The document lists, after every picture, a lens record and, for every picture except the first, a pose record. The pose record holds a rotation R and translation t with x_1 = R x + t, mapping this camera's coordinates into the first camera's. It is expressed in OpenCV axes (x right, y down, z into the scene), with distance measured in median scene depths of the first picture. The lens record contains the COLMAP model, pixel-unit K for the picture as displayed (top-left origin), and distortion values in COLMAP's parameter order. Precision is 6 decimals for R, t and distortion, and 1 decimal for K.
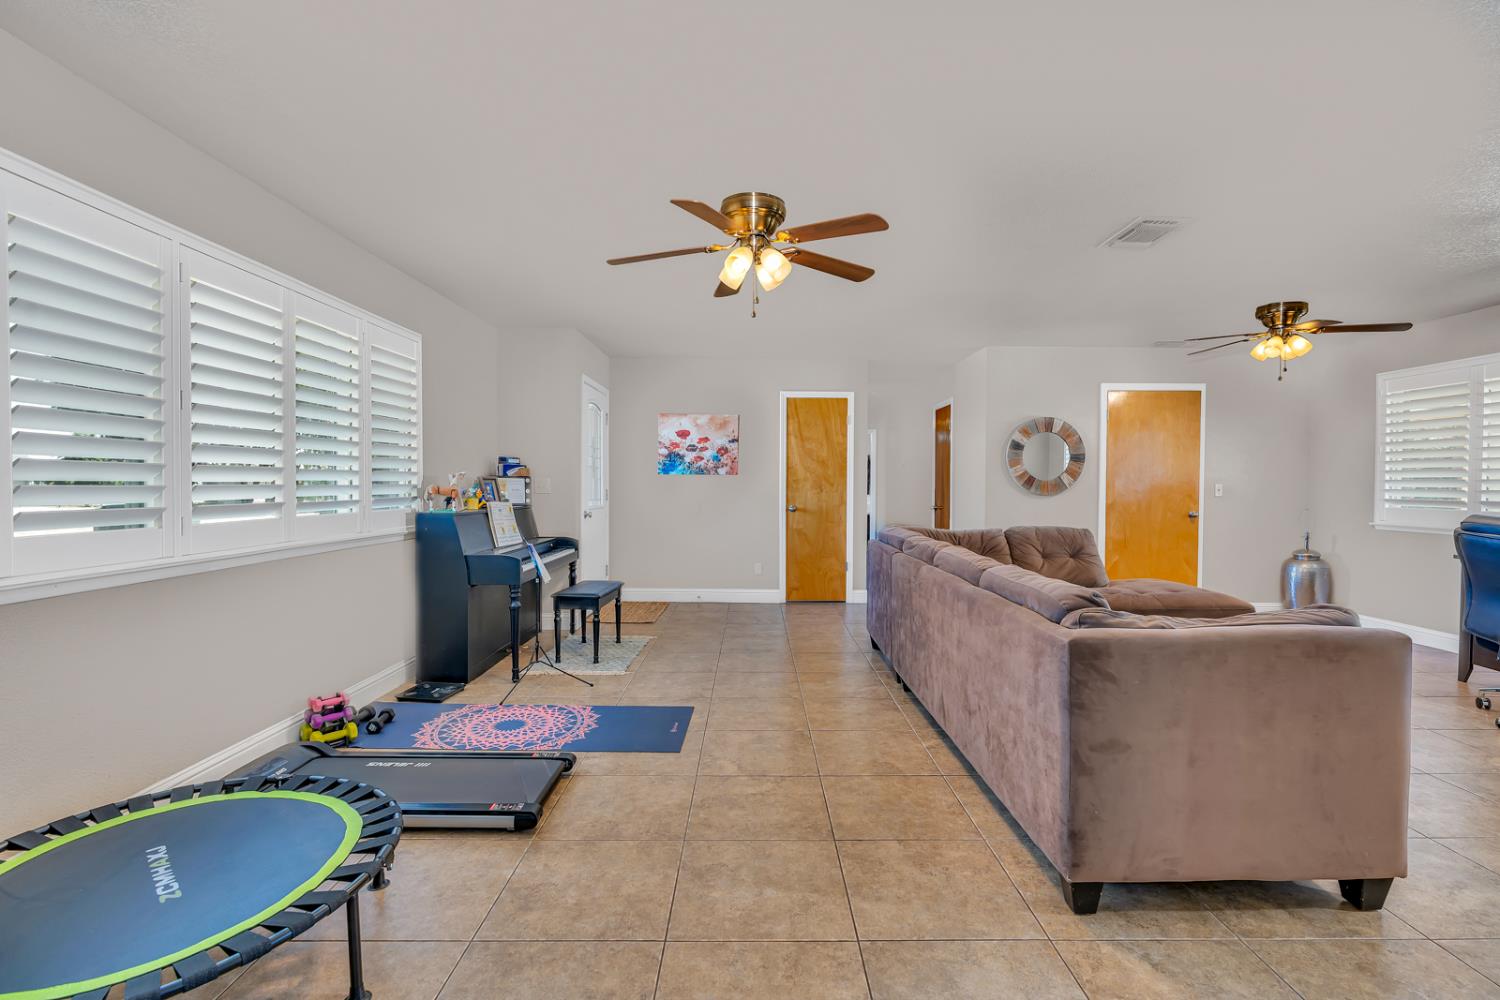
lens RADIAL K [[678.4, 0, 757.7], [0, 678.4, 496.1], [0, 0, 1]] dist [-0.009941, 0.005147]
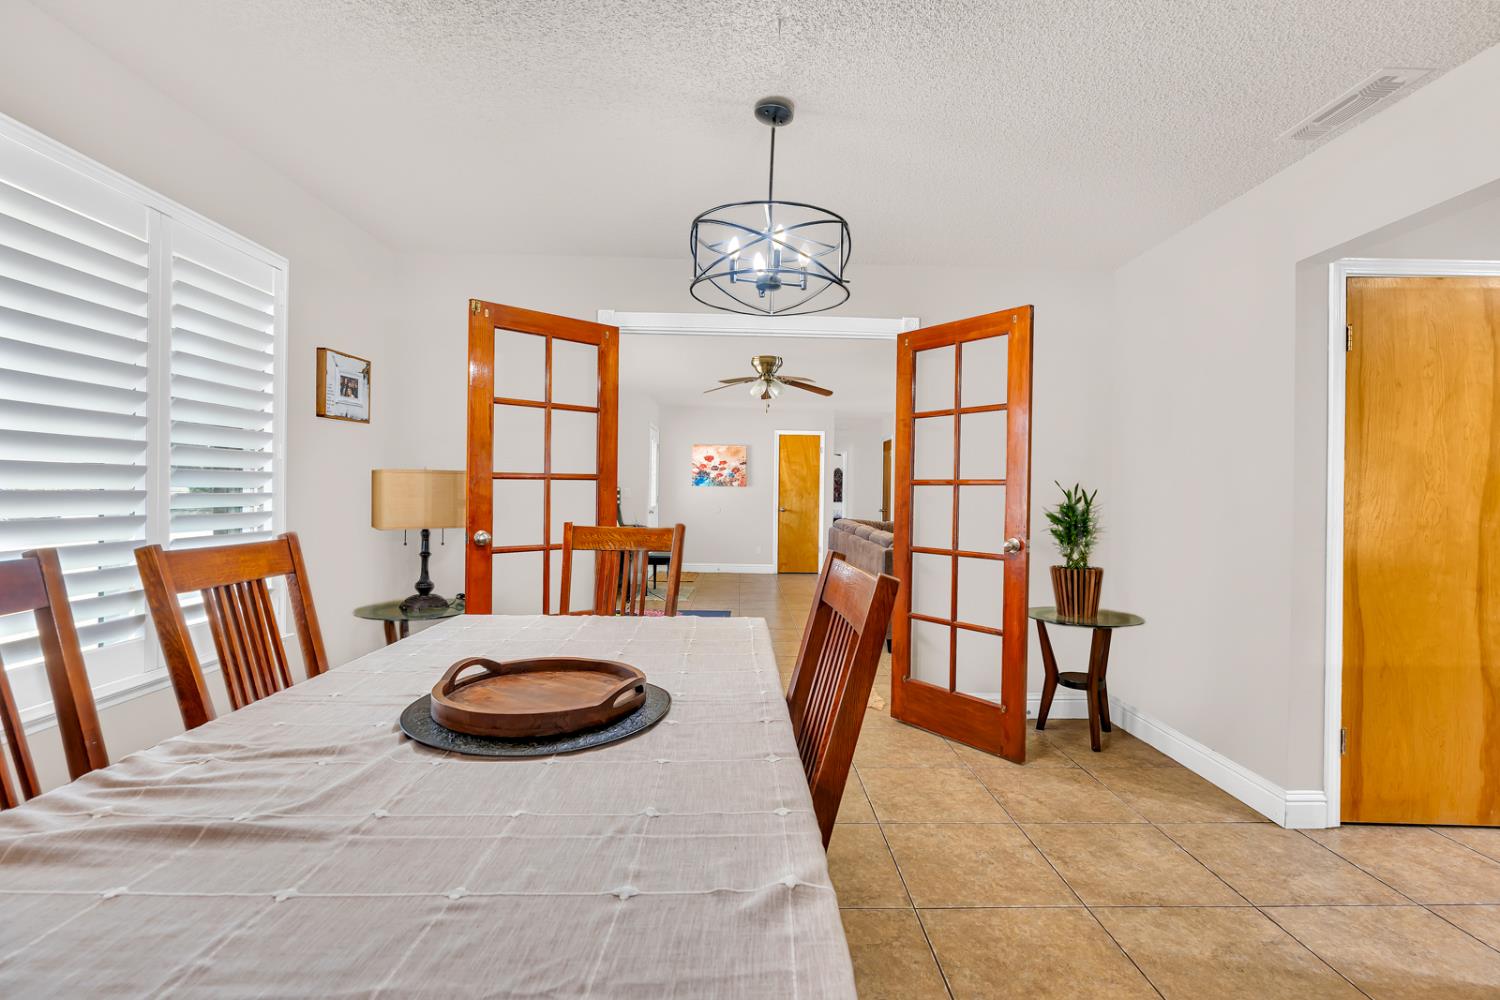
lens RADIAL K [[678.4, 0, 757.7], [0, 678.4, 496.1], [0, 0, 1]] dist [-0.009941, 0.005147]
pose [[0.999787, 0.008566, 0.018789, -0.040222], [-0.008357, 0.999902, -0.011194, 0.007861], [-0.018883, 0.011035, 0.999761, -0.618479]]
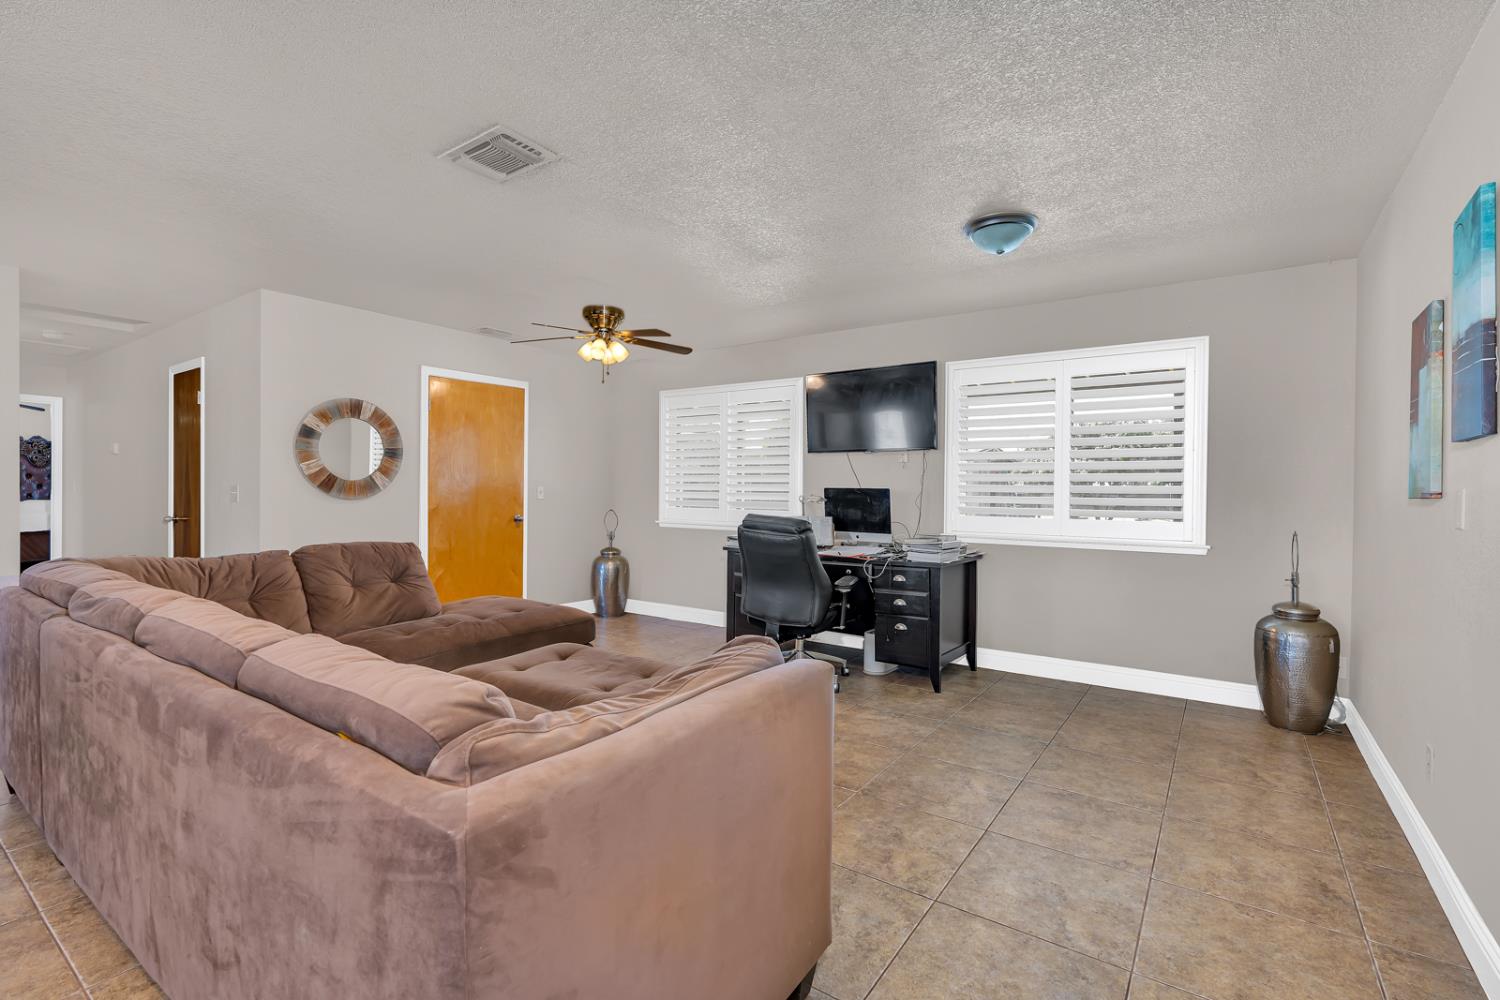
lens RADIAL K [[678.4, 0, 757.7], [0, 678.4, 496.1], [0, 0, 1]] dist [-0.009941, 0.005147]
pose [[0.578567, -0.006249, 0.815611, 0.073168], [0.008361, 0.999964, 0.001731, -0.003259], [-0.815592, 0.005817, 0.578598, 0.202841]]
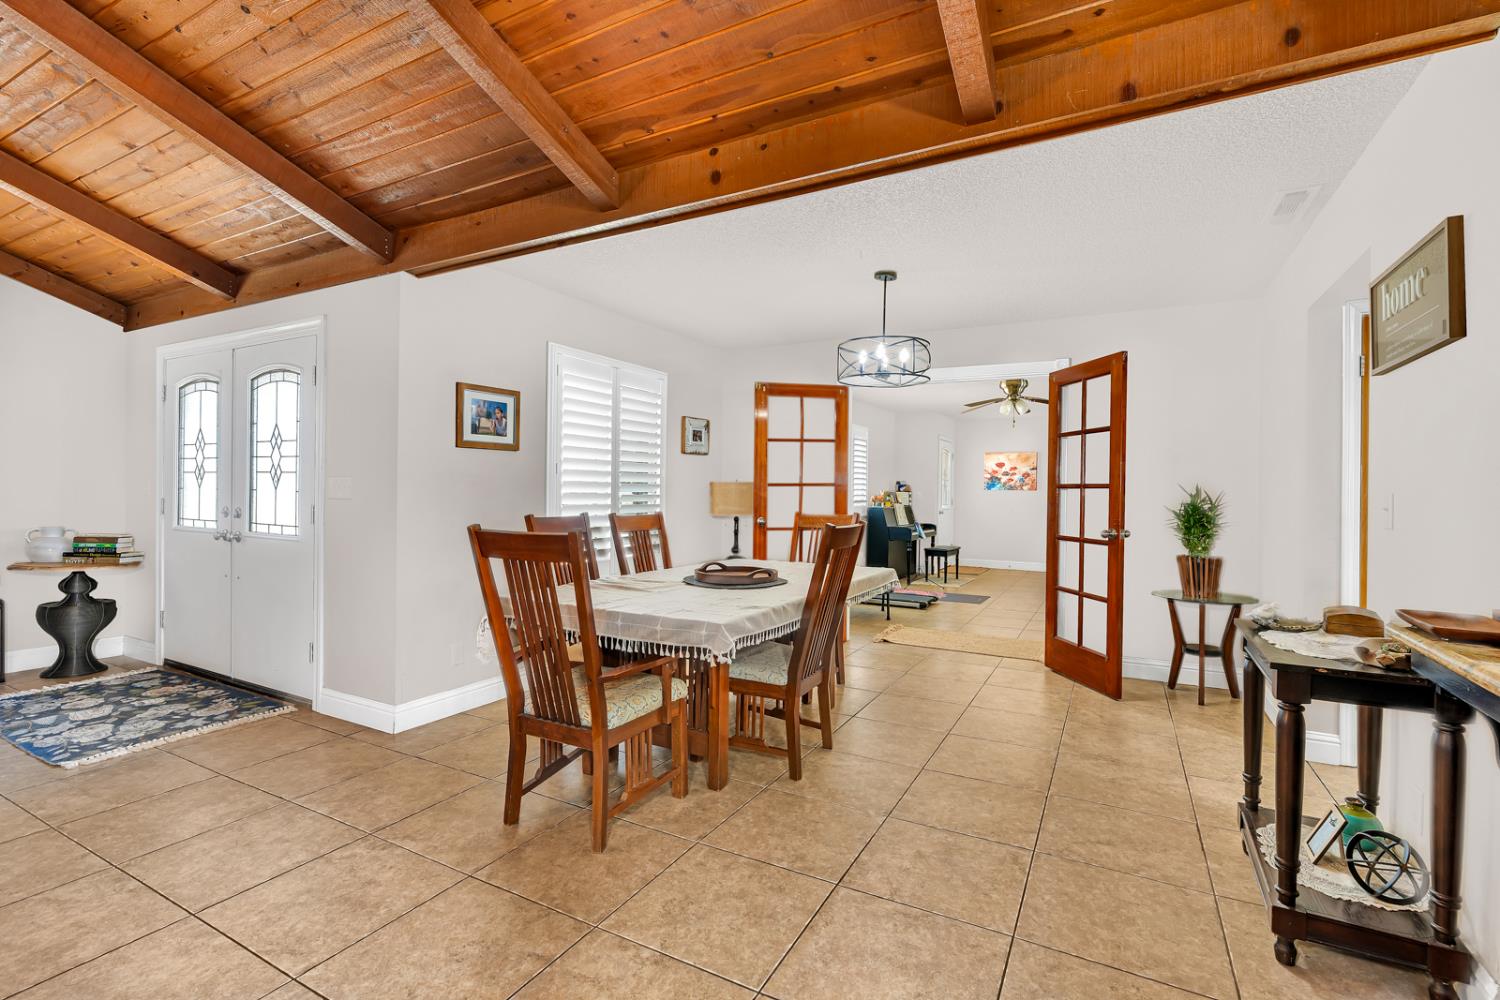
lens RADIAL K [[678.4, 0, 757.7], [0, 678.4, 496.1], [0, 0, 1]] dist [-0.009941, 0.005147]
pose [[0.877755, 0.007659, -0.479049, 0.204359], [-0.015274, 0.999811, -0.012002, 0.014389], [0.478867, 0.017852, 0.877706, -0.905091]]
